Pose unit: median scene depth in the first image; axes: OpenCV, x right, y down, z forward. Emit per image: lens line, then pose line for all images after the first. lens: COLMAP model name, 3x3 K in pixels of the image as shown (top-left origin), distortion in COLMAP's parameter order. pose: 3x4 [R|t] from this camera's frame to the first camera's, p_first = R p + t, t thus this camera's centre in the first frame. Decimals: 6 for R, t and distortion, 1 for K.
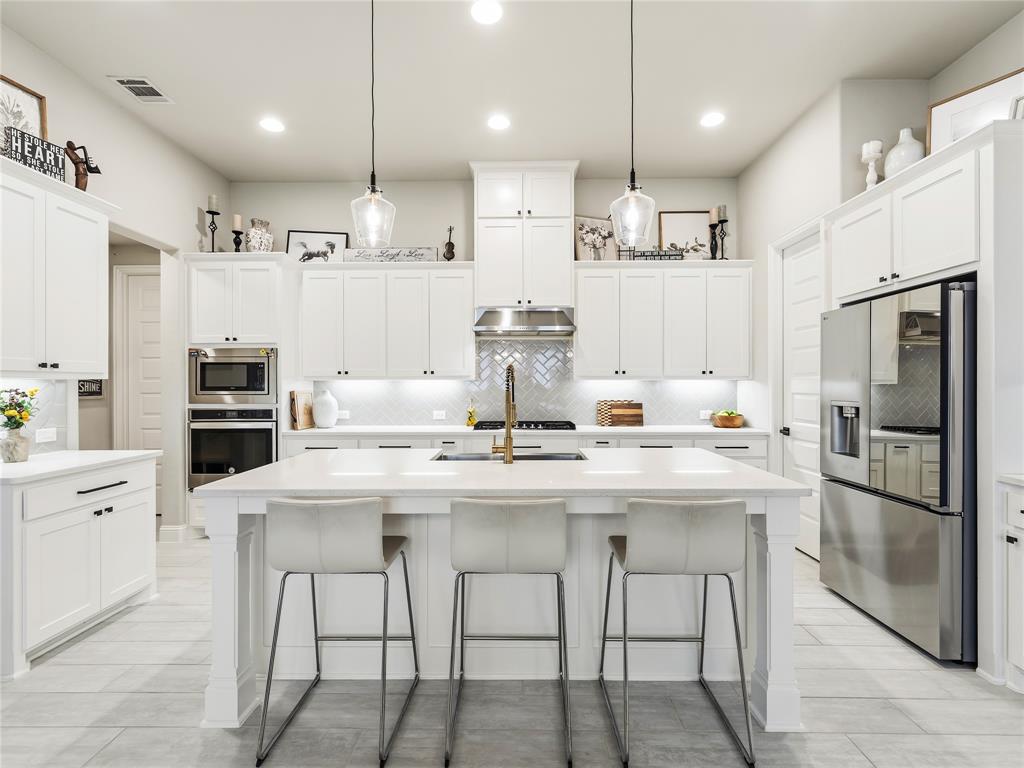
lens RADIAL K [[479.5, 0, 512.0], [0, 479.5, 384.0], [0, 0, 1]] dist [0.004356, -0.004100]
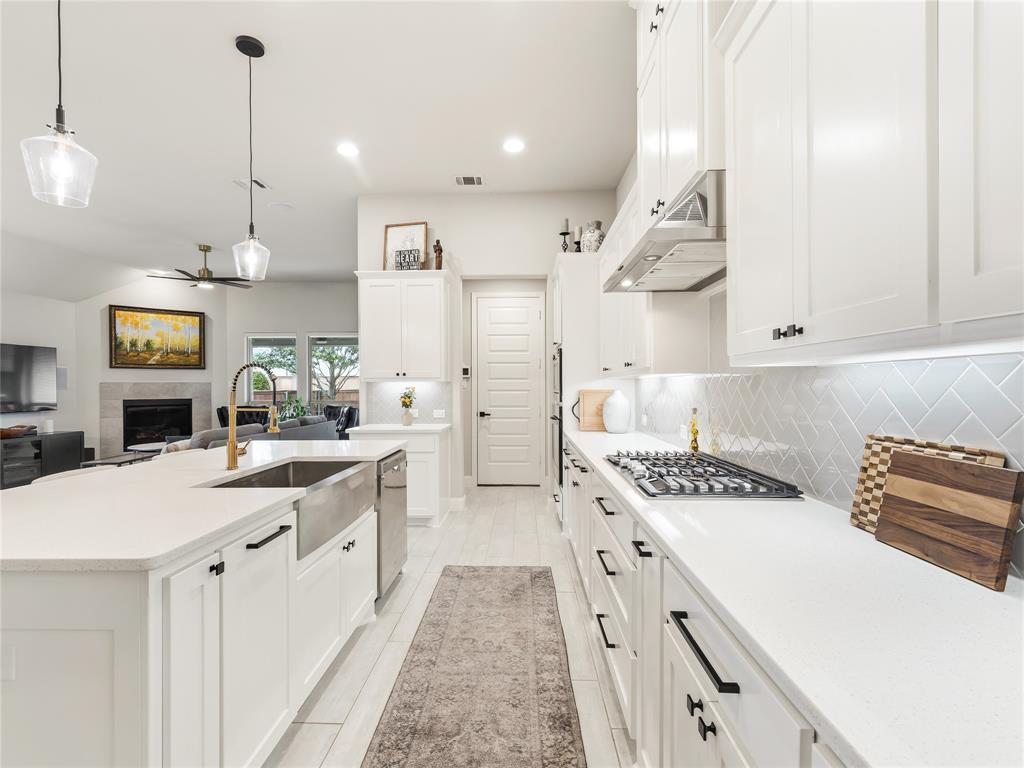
lens RADIAL K [[473.0, 0, 514.3], [0, 473.0, 384.3], [0, 0, 1]] dist [-0.000694, -0.001114]
pose [[-0.002094, -0.000785, -0.999997, 0.495339], [0.007861, 0.999969, -0.000802, 0.002909], [0.999967, -0.007863, -0.002088, 0.850181]]
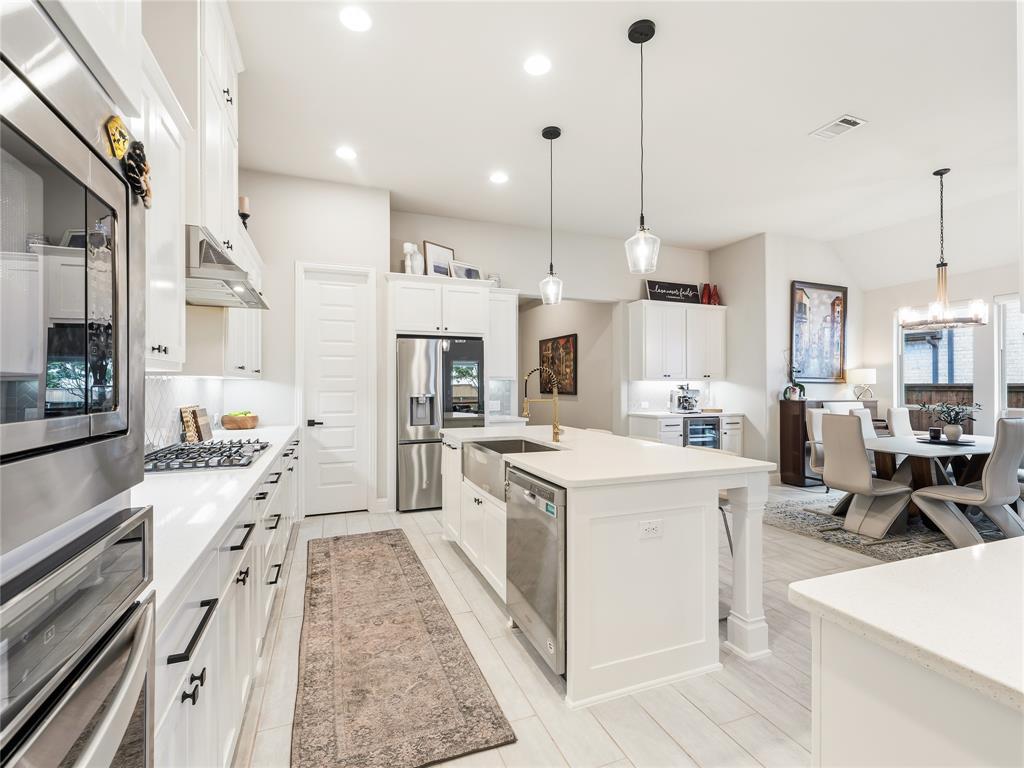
lens RADIAL K [[473.0, 0, 514.3], [0, 473.0, 384.3], [0, 0, 1]] dist [-0.000694, -0.001114]
pose [[-0.380347, 0.005424, 0.924828, -0.649518], [0.002267, 0.999985, -0.004932, 0.005061], [-0.924841, 0.000221, -0.380353, 0.884164]]
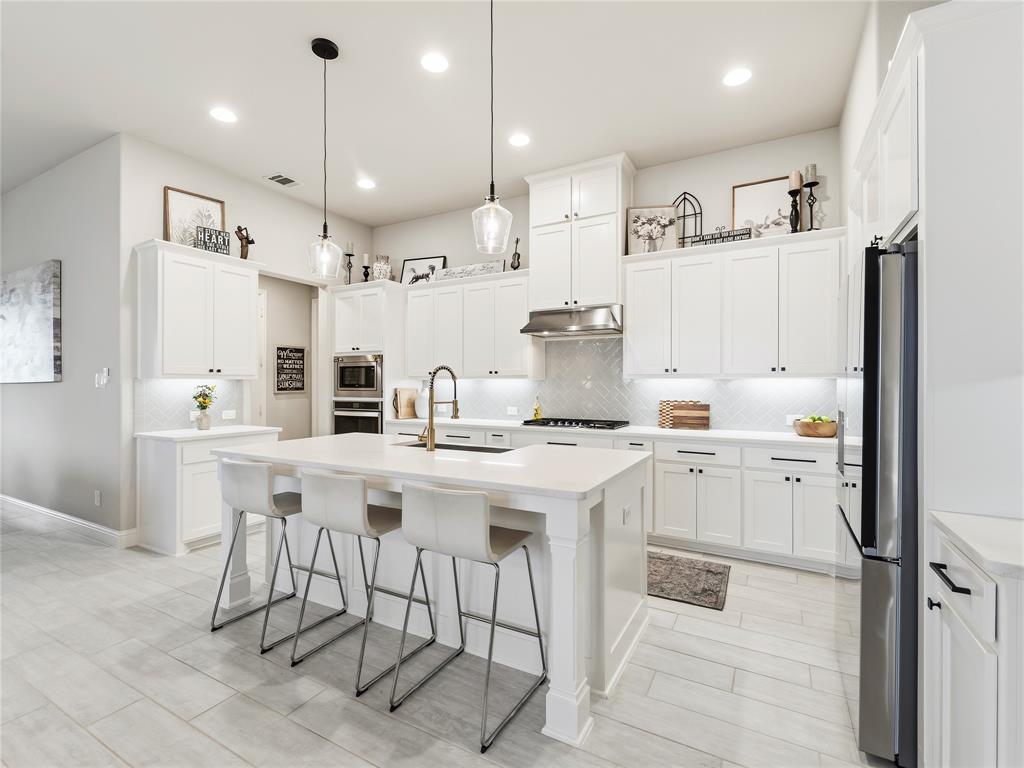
lens RADIAL K [[476.6, 0, 508.1], [0, 476.6, 380.6], [0, 0, 1]] dist [0.002431, -0.001197]
pose [[0.877915, -0.001078, -0.478815, 0.389743], [-0.001464, 0.999987, -0.004935, 0.000587], [0.478814, 0.005034, 0.877902, 0.041772]]
